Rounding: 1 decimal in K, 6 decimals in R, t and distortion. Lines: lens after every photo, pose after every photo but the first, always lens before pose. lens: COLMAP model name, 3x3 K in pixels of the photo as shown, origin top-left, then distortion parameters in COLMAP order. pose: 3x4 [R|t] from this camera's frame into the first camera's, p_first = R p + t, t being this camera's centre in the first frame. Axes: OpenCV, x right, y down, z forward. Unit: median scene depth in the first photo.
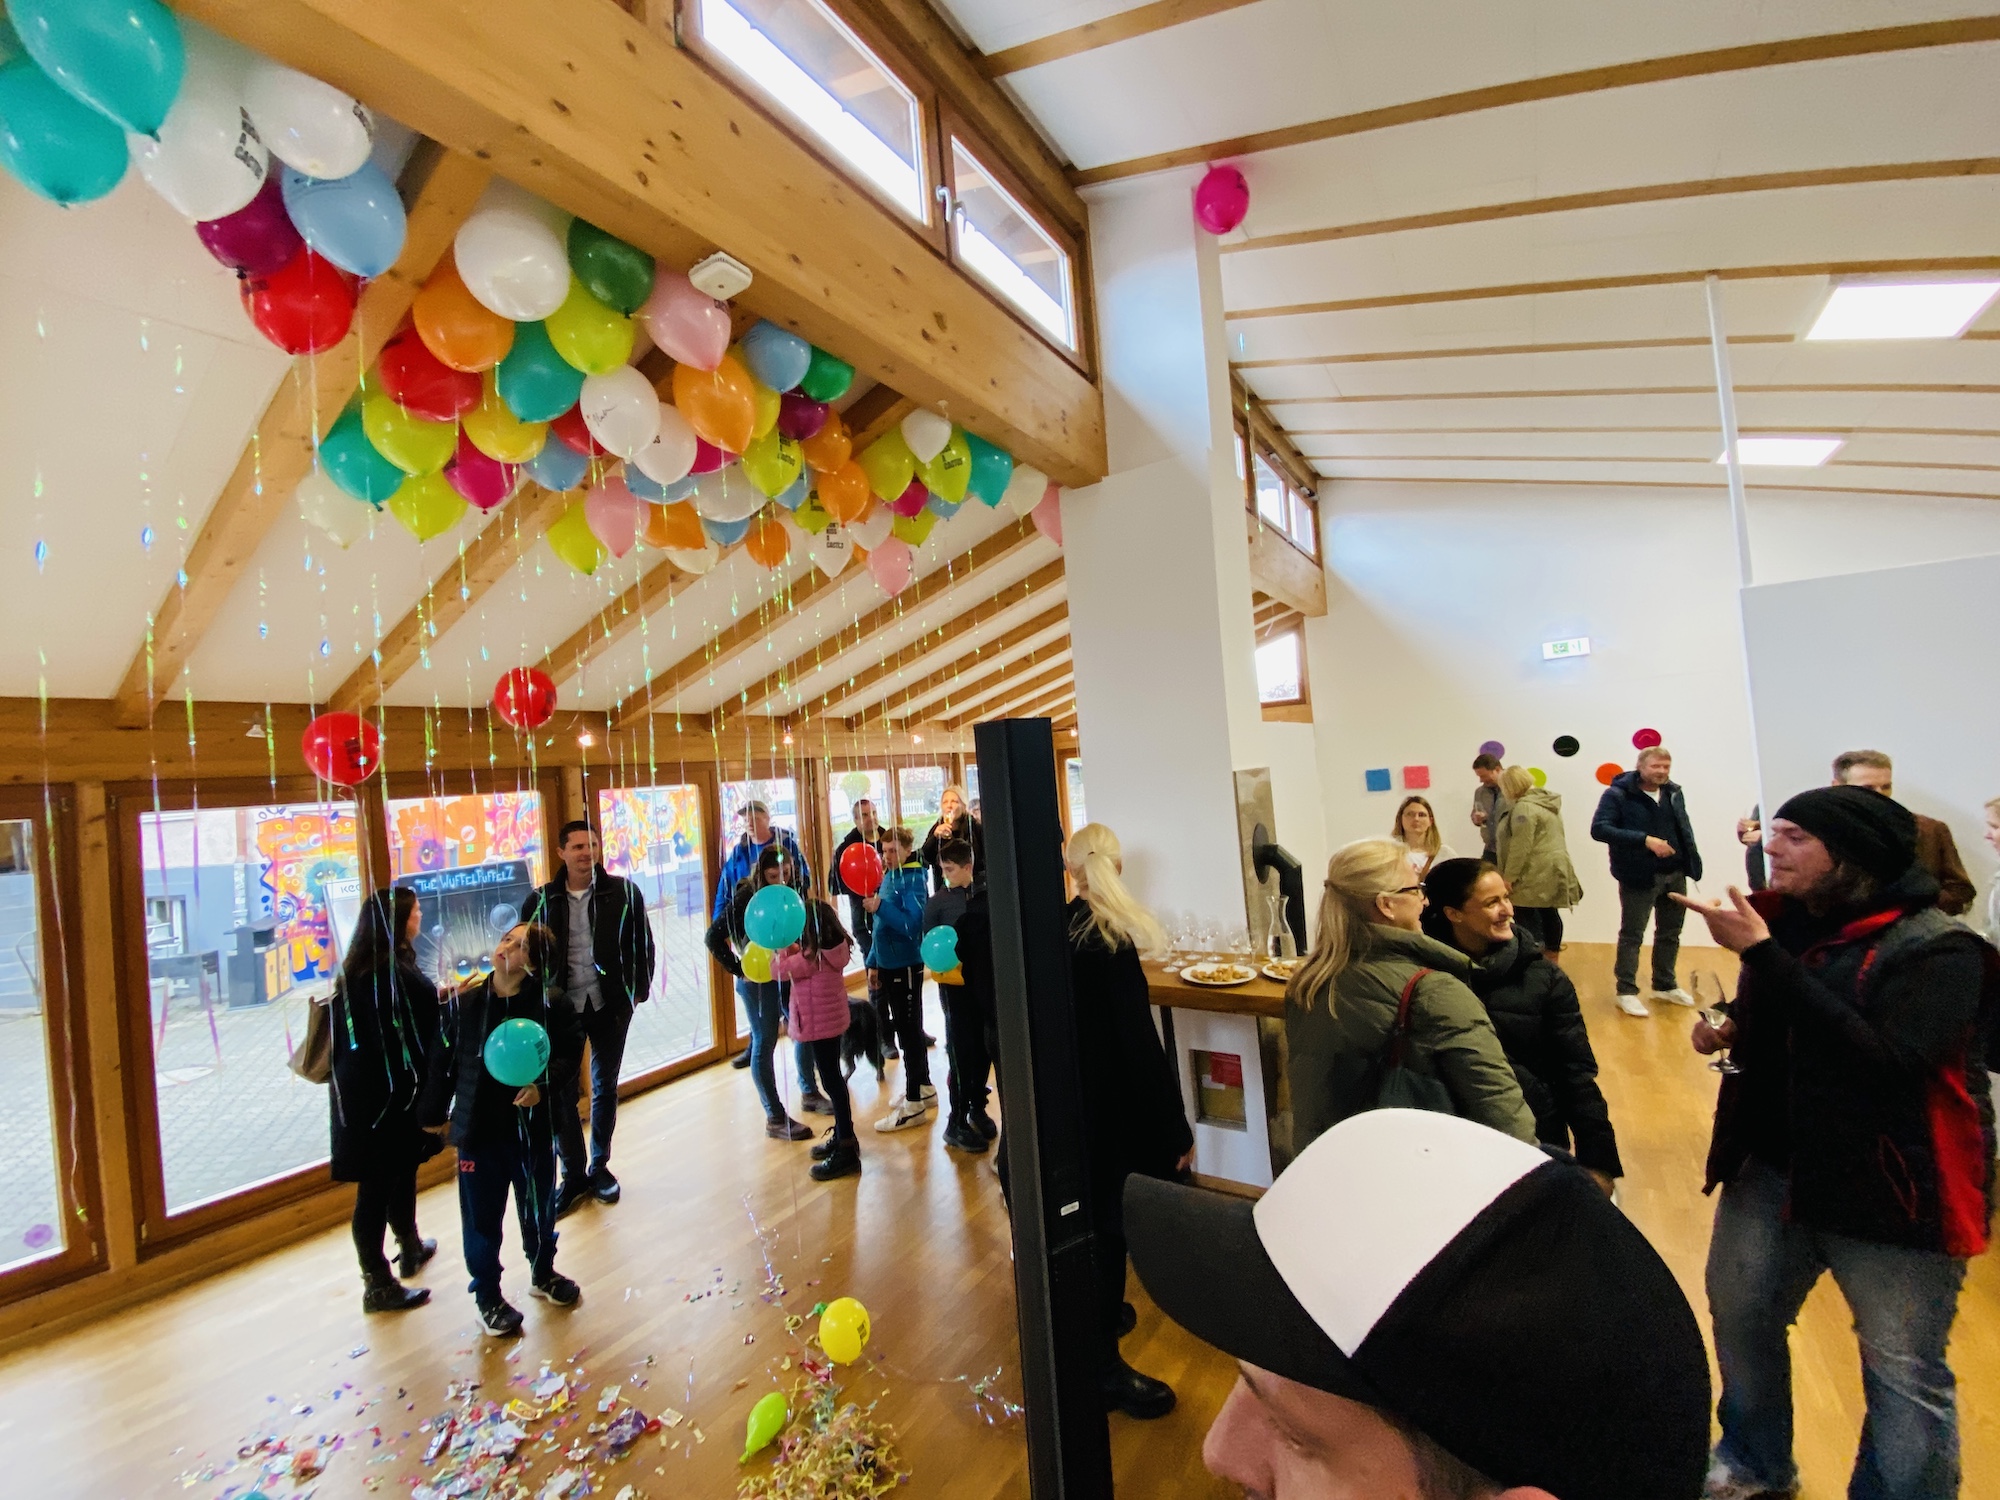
lens RADIAL K [[802.9, 0, 989.4], [0, 802.9, 754.9], [0, 0, 1]] dist [-0.003101, -0.009873]
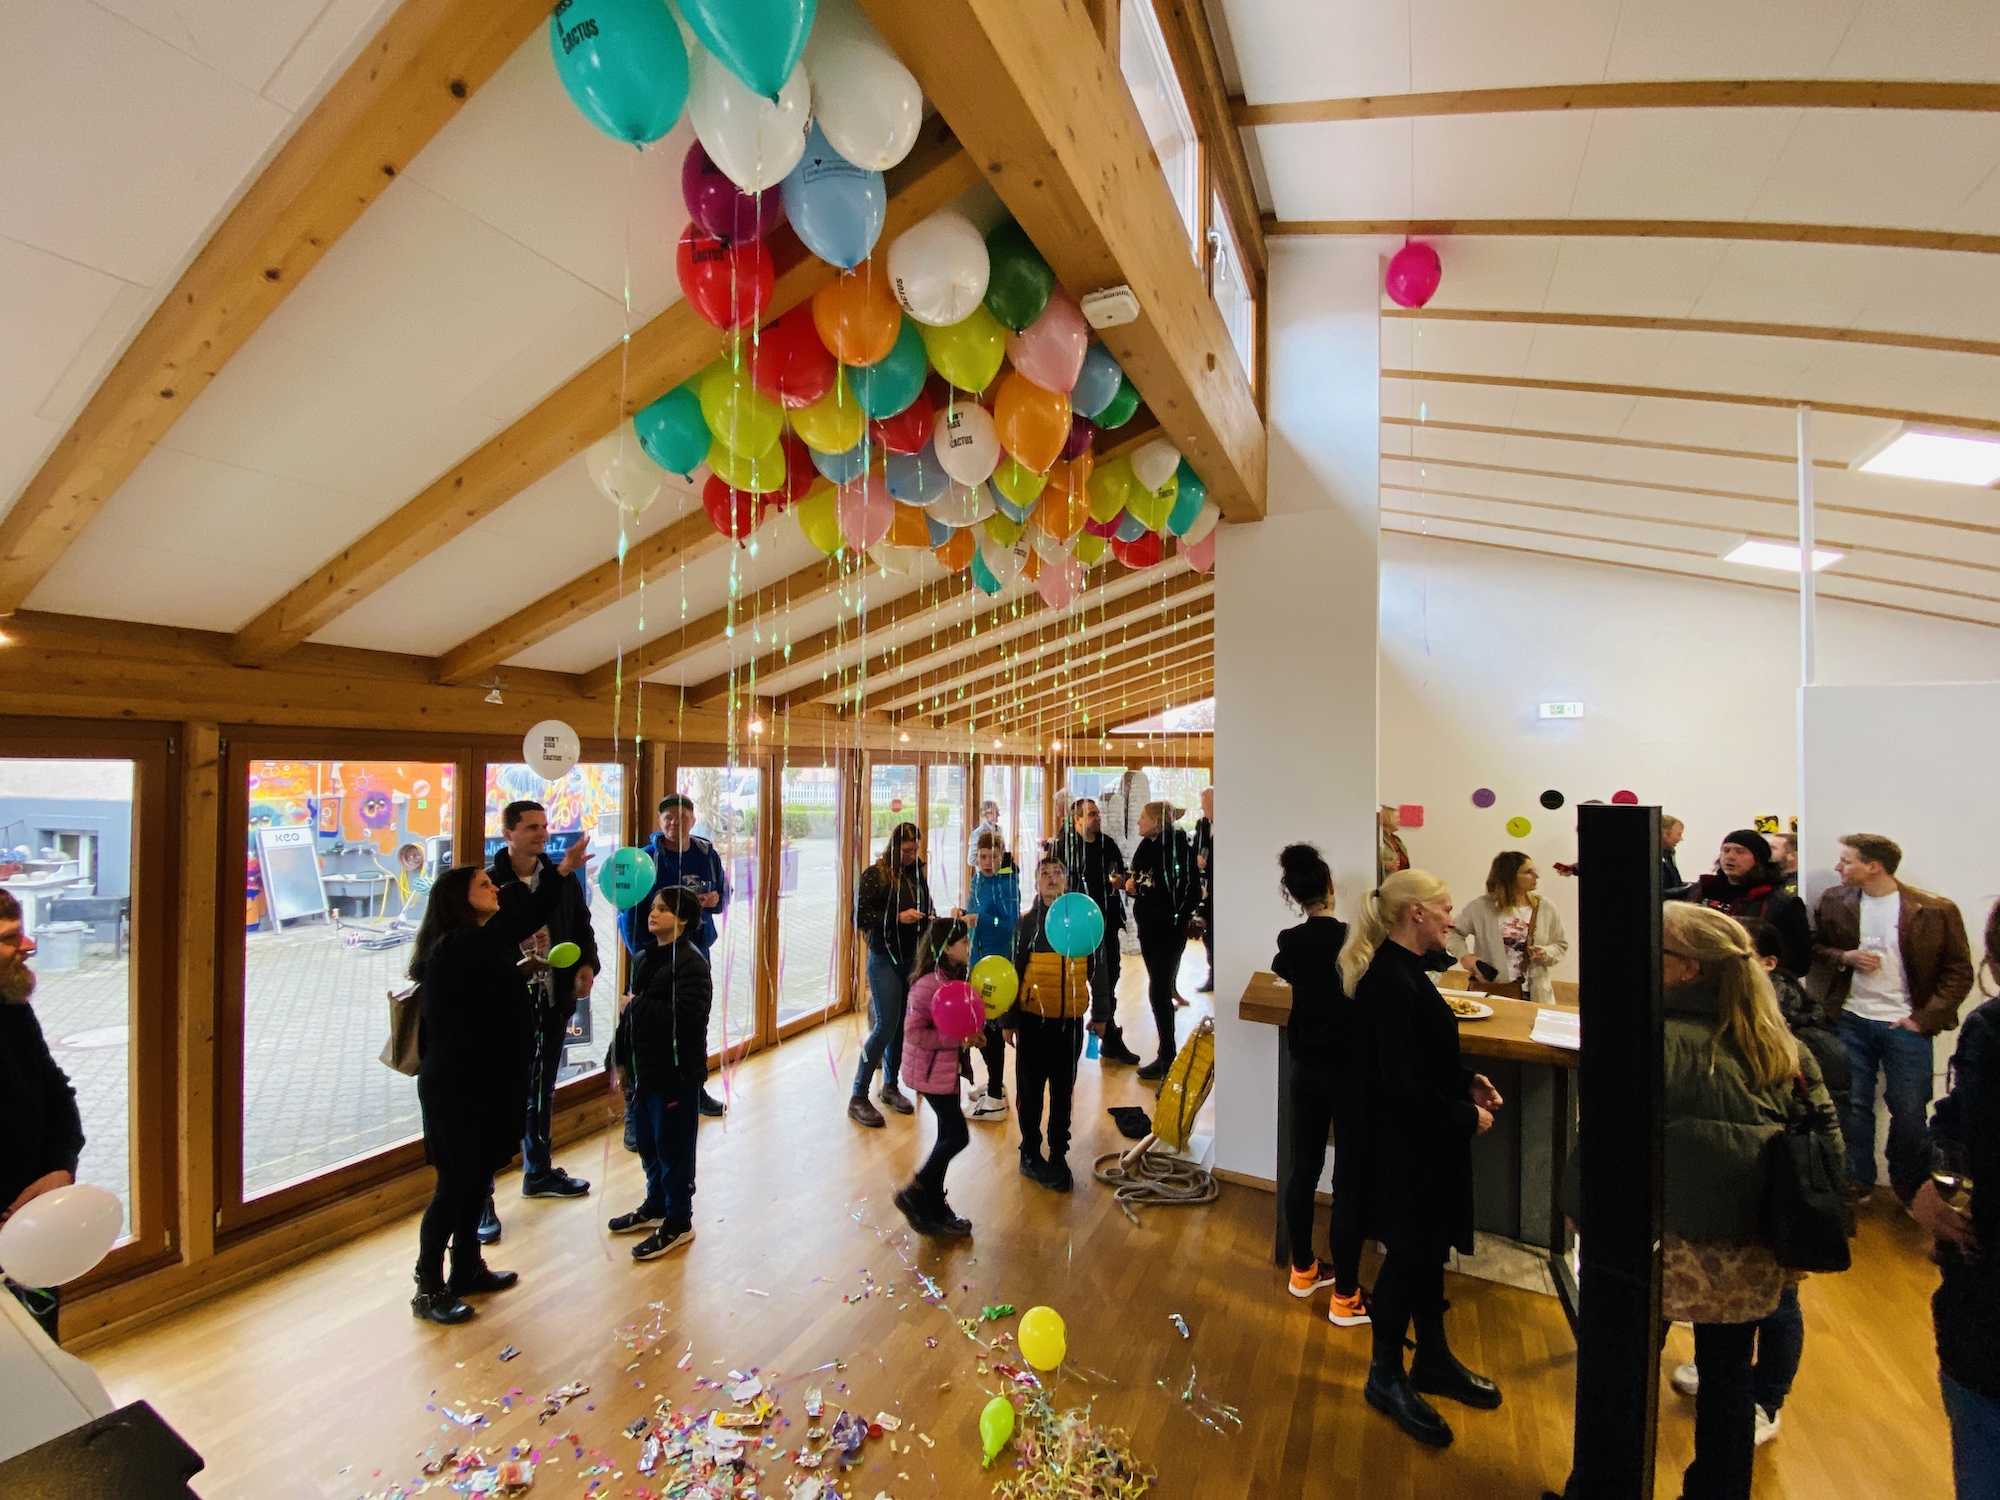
lens RADIAL K [[802.9, 0, 989.3], [0, 802.9, 754.2], [0, 0, 1]] dist [-0.003101, -0.009873]
pose [[0.990646, 0.088780, 0.103627, -0.314667], [-0.089500, 0.995984, 0.002313, -0.012009], [-0.103005, -0.011566, 0.994614, -0.000715]]
